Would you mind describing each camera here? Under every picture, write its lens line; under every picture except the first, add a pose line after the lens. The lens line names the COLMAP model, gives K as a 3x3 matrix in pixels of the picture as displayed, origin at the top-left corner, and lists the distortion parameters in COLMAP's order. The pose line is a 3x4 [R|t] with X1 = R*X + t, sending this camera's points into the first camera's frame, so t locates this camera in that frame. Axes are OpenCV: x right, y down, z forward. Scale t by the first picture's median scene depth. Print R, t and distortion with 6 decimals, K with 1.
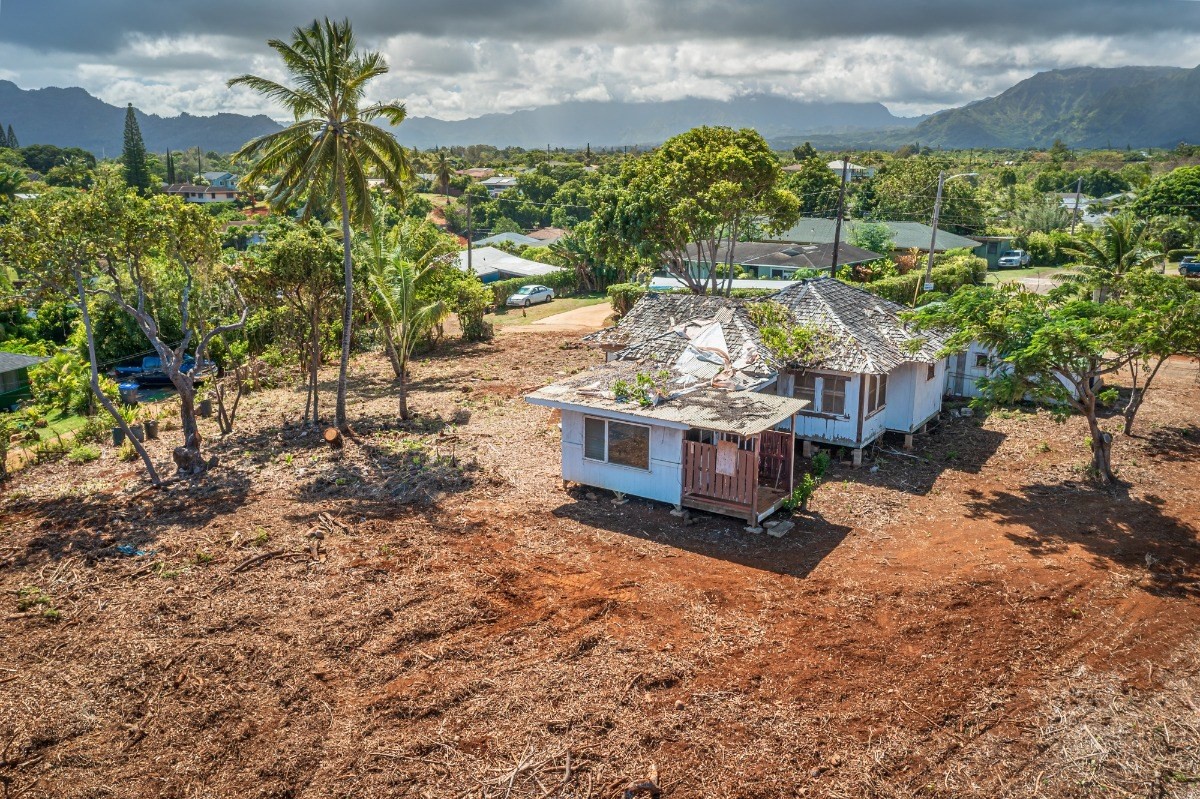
lens RADIAL K [[1023.9, 0, 600.0], [0, 1023.9, 399.5], [0, 0, 1]] dist [-0.027398, 0.002076]
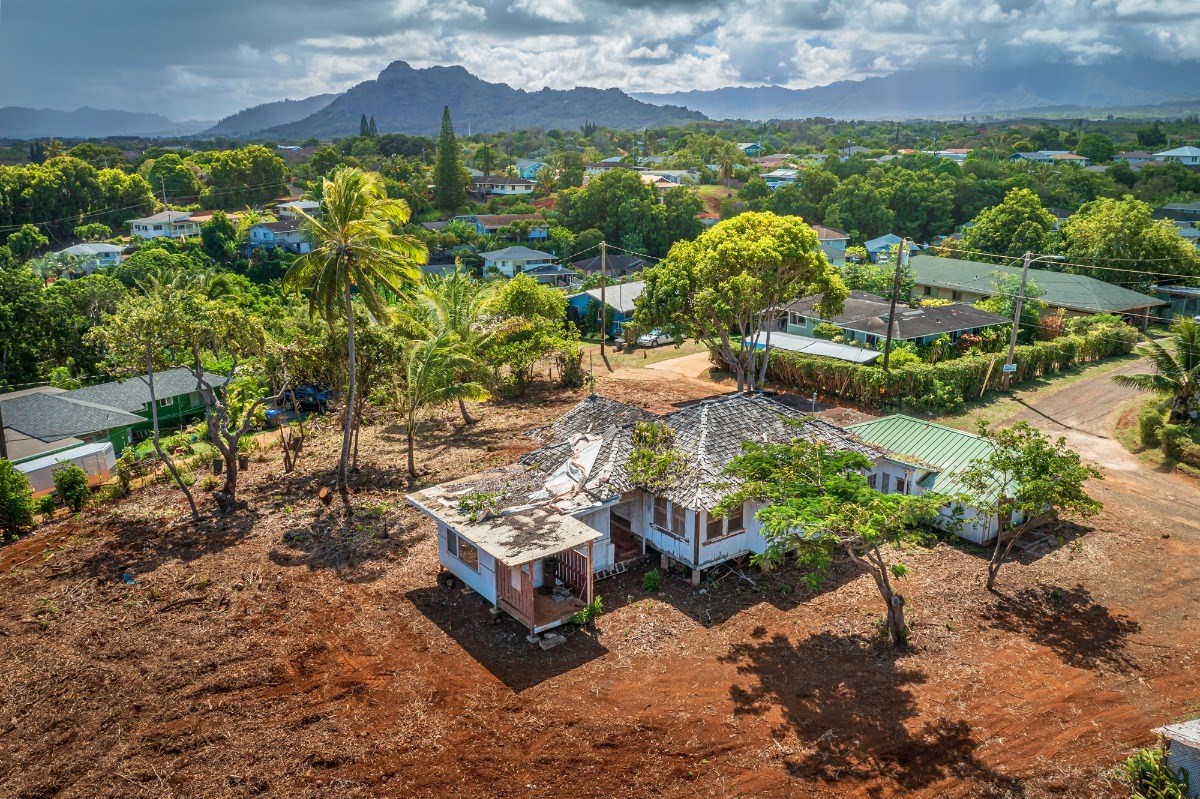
lens RADIAL K [[1023.9, 0, 600.0], [0, 1023.9, 399.5], [0, 0, 1]] dist [-0.027398, 0.002076]
pose [[0.934499, 0.088316, -0.344837, 0.529137], [-0.072882, 0.995682, 0.057496, -0.195433], [0.348426, -0.028597, 0.936900, -0.074173]]
